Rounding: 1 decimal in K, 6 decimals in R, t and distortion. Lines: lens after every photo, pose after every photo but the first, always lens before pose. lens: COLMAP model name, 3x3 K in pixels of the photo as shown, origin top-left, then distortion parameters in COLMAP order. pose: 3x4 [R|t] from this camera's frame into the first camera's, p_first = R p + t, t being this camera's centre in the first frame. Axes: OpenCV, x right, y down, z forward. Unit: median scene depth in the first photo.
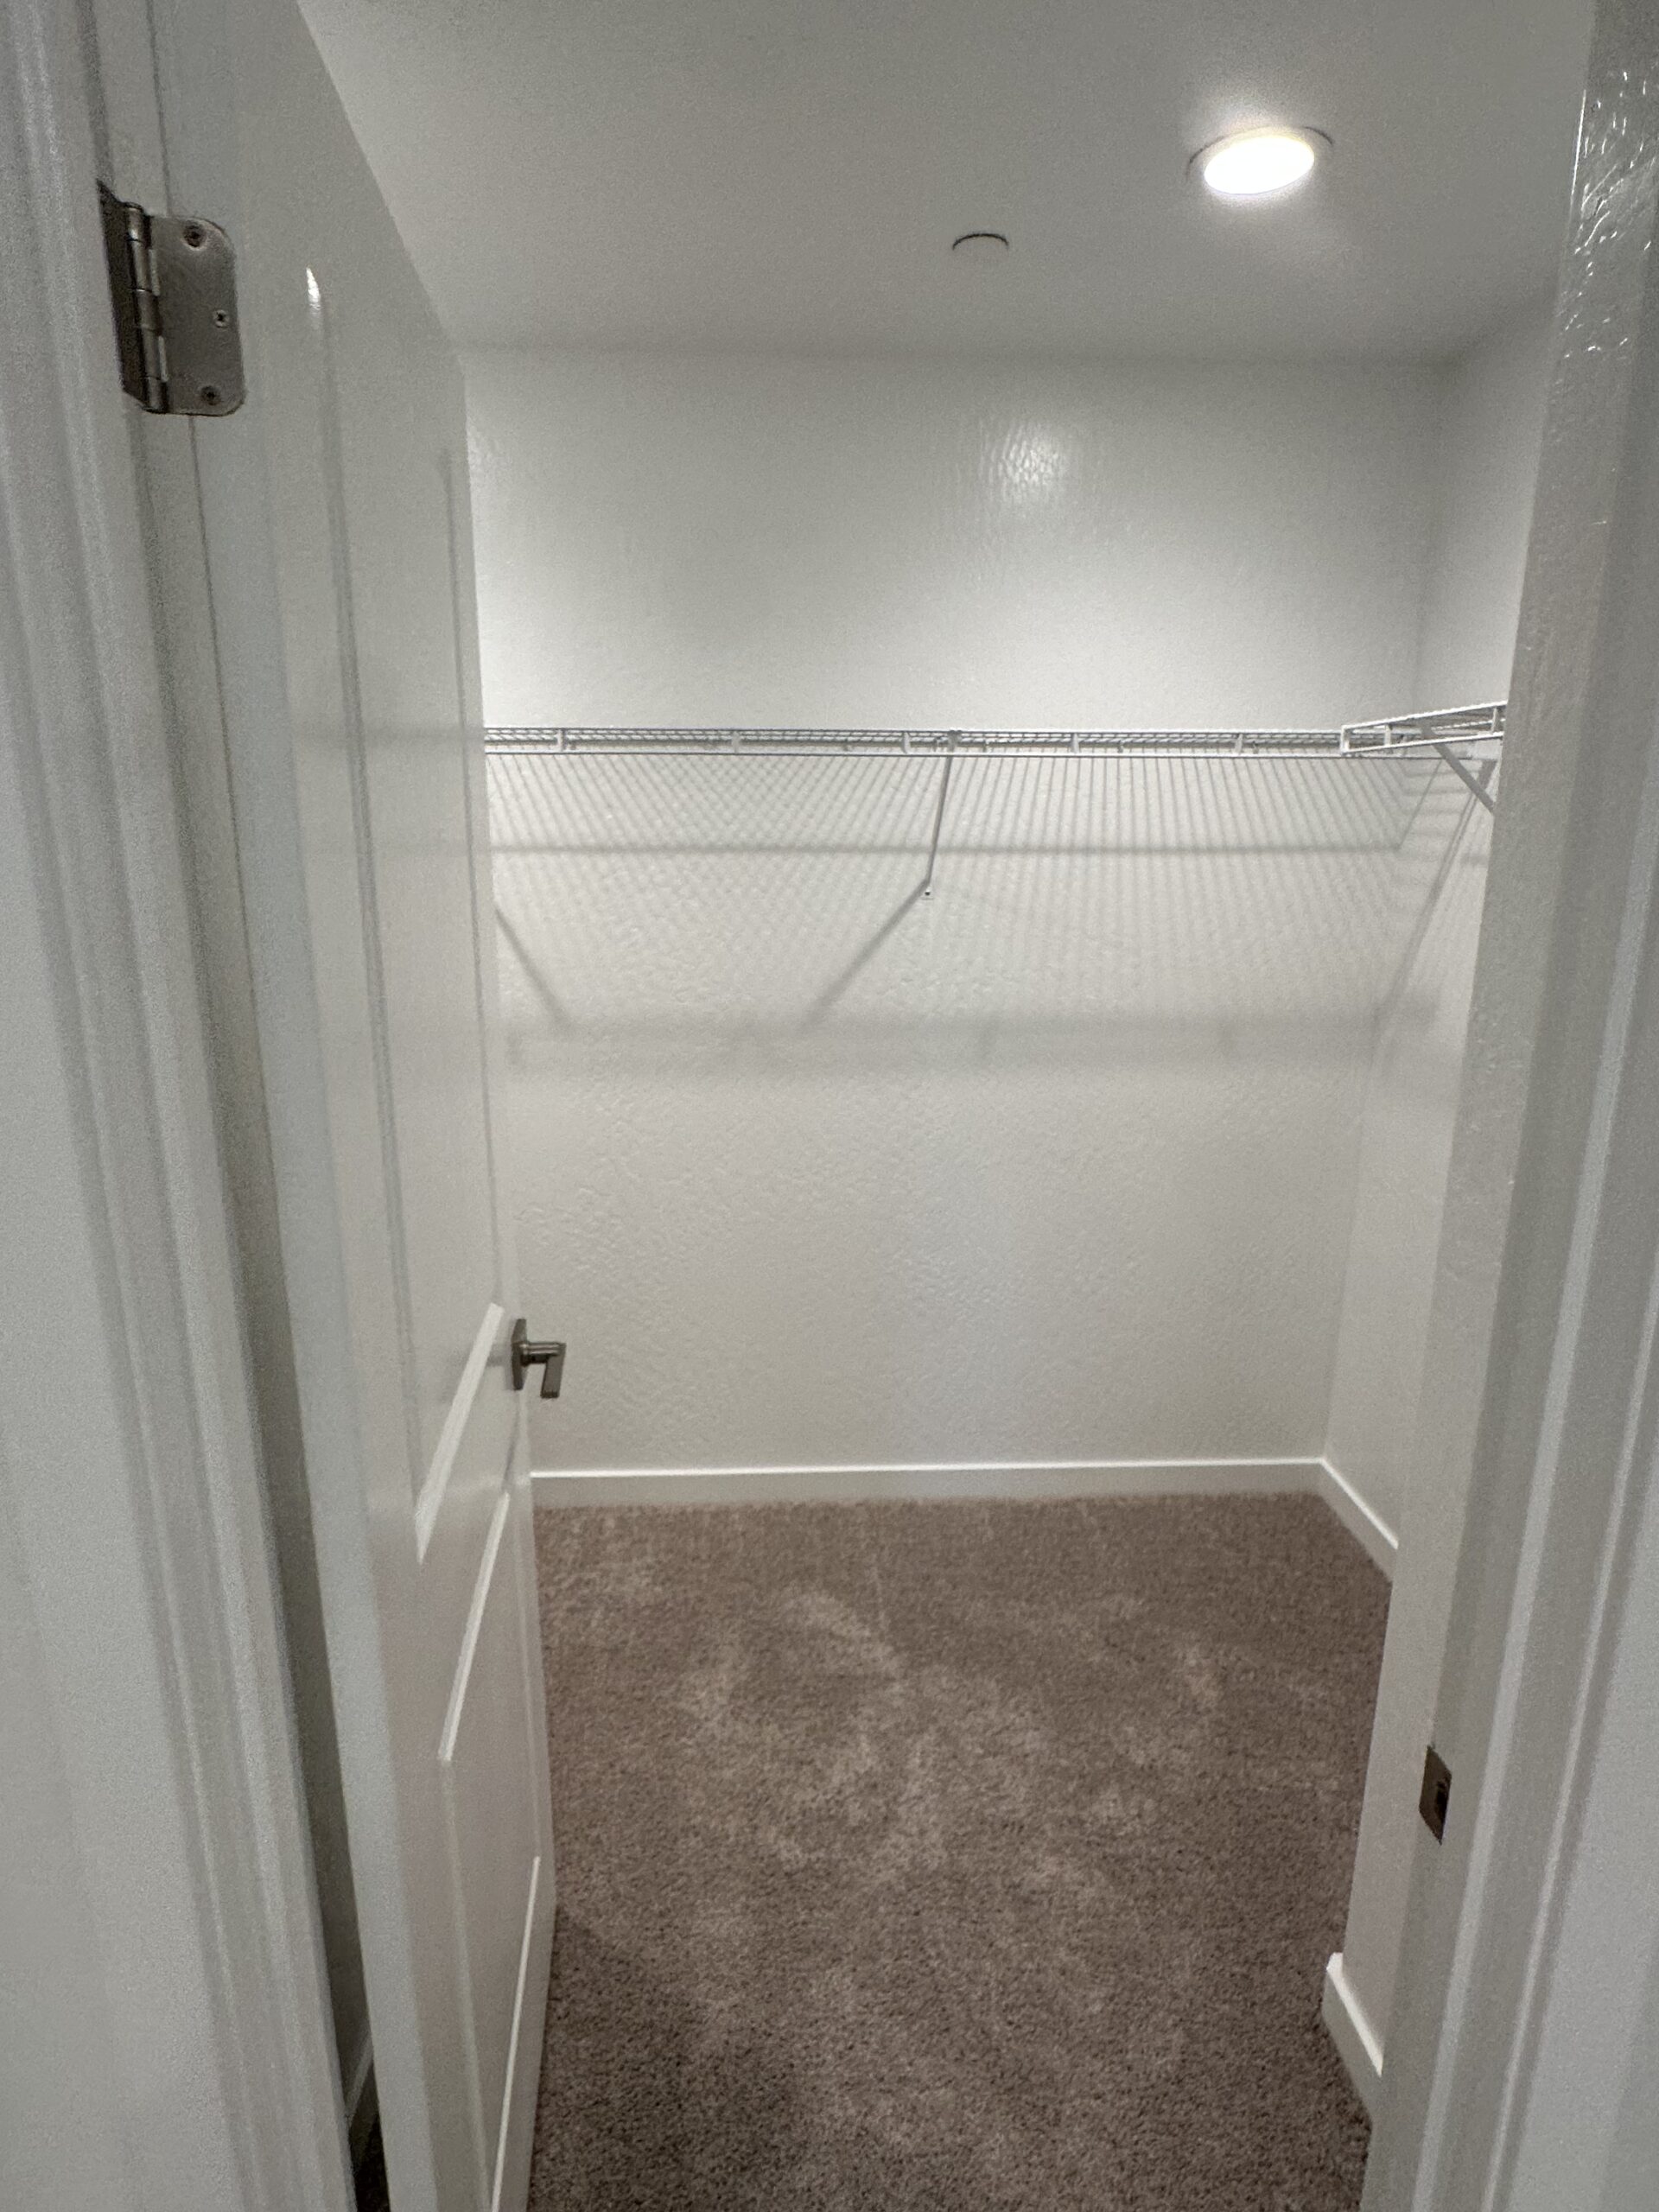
lens RADIAL K [[1171.7, 0, 825.9], [0, 1171.7, 1095.0], [0, 0, 1]] dist [-0.002898, 0.001409]
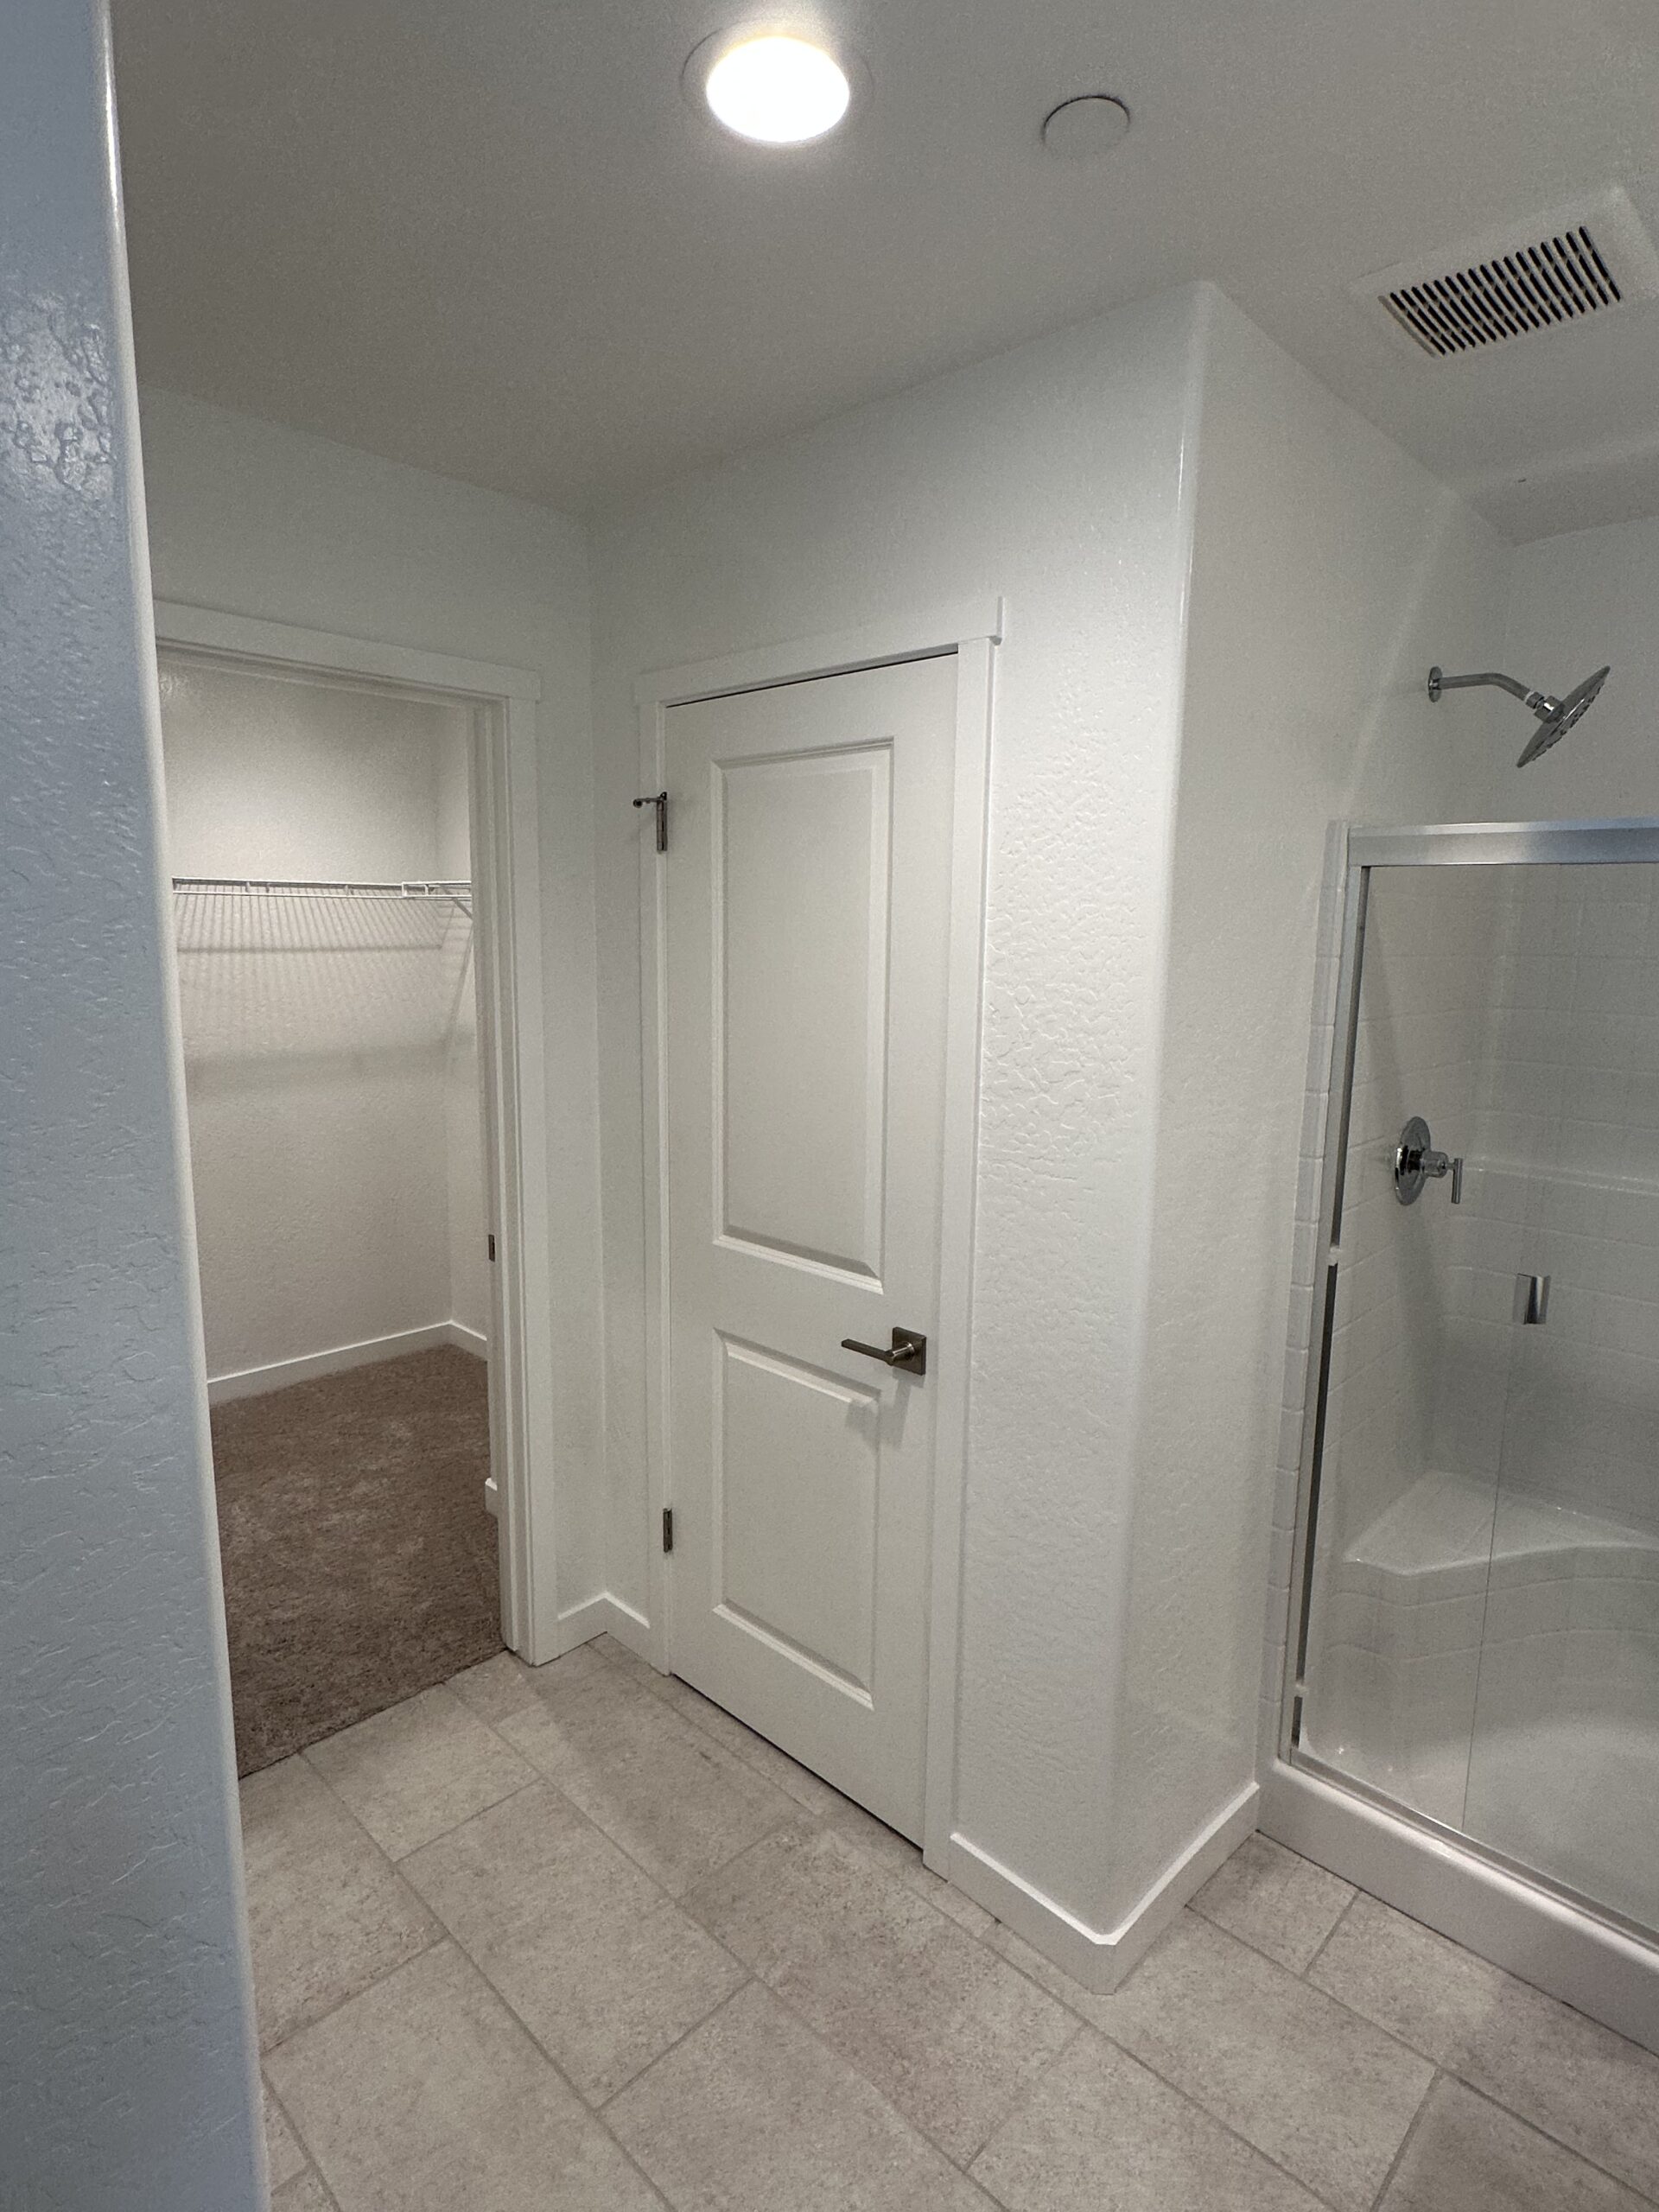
lens RADIAL K [[1171.7, 0, 821.9], [0, 1171.7, 1107.4], [0, 0, 1]] dist [-0.002898, 0.001409]
pose [[0.726565, -0.098010, 0.680071, -0.313934], [0.149271, 0.988650, -0.016995, 0.141363], [-0.670687, 0.113863, 0.732949, -0.643771]]
